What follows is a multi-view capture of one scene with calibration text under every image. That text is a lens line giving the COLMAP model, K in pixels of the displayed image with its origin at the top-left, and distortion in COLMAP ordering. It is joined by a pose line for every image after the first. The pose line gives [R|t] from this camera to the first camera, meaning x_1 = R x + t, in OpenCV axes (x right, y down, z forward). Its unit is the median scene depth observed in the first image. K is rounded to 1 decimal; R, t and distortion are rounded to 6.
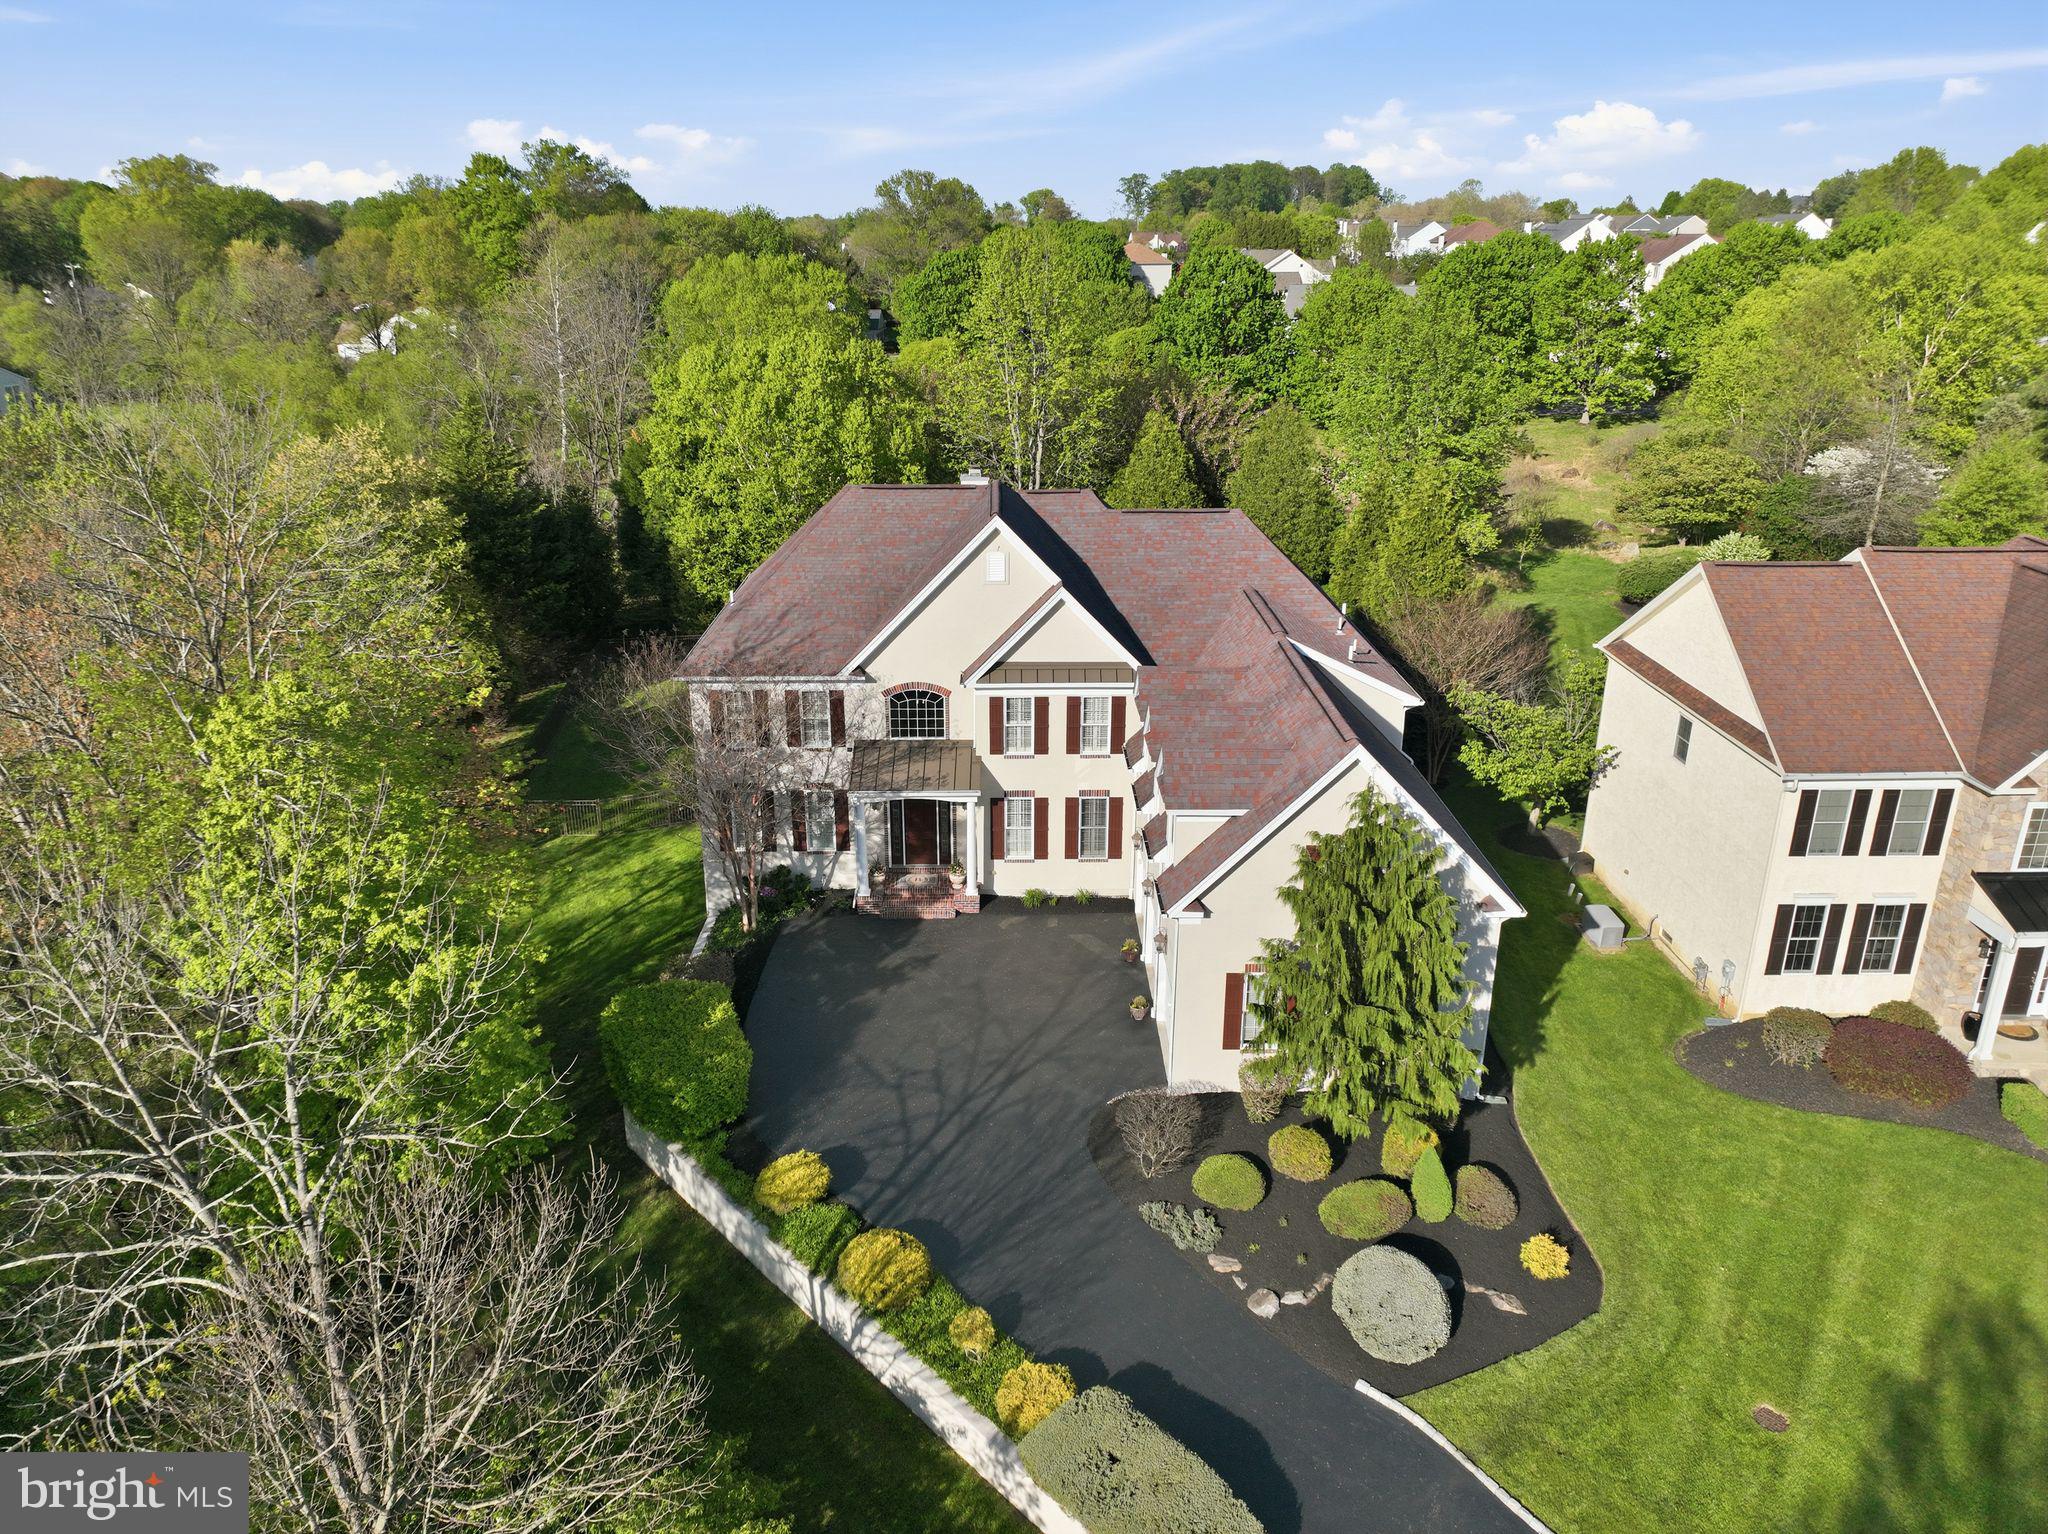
lens RADIAL K [[1440.3, 0, 1020.3], [0, 1440.3, 764.2], [0, 0, 1]] dist [-0.004736, 0.021881]
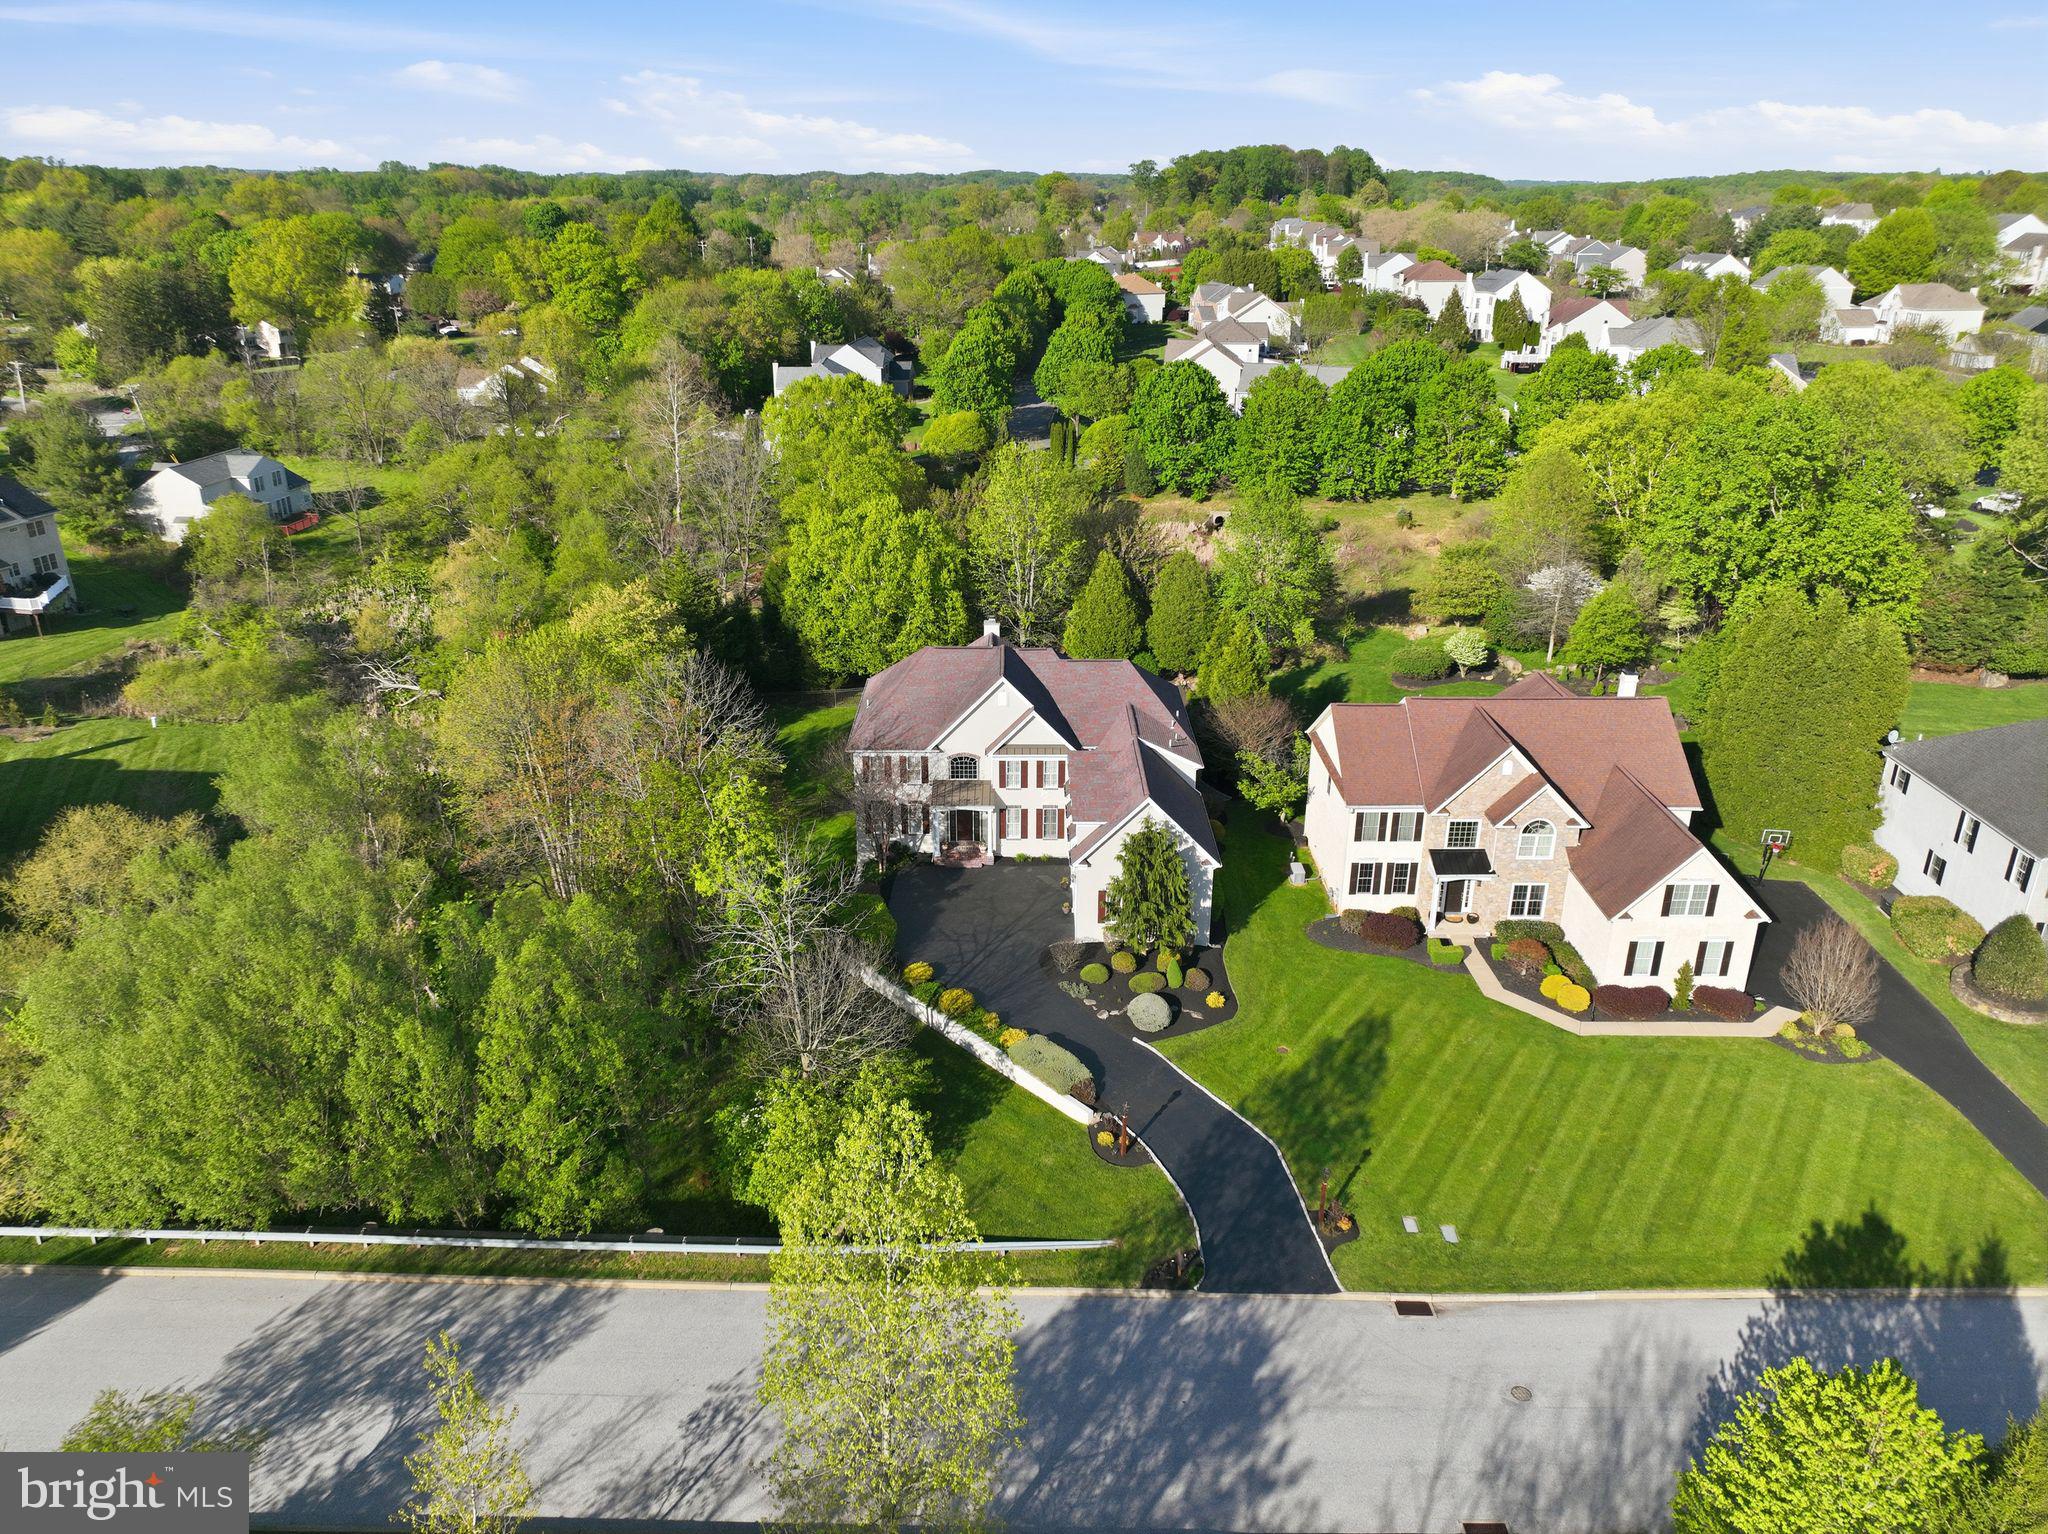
lens RADIAL K [[1440.3, 0, 1020.3], [0, 1440.3, 764.2], [0, 0, 1]] dist [-0.004736, 0.021881]
pose [[0.999951, 0.005142, -0.008494, 0.026386], [-0.004875, 0.999502, 0.031173, -0.105417], [0.008650, -0.031130, 0.999478, -1.058105]]
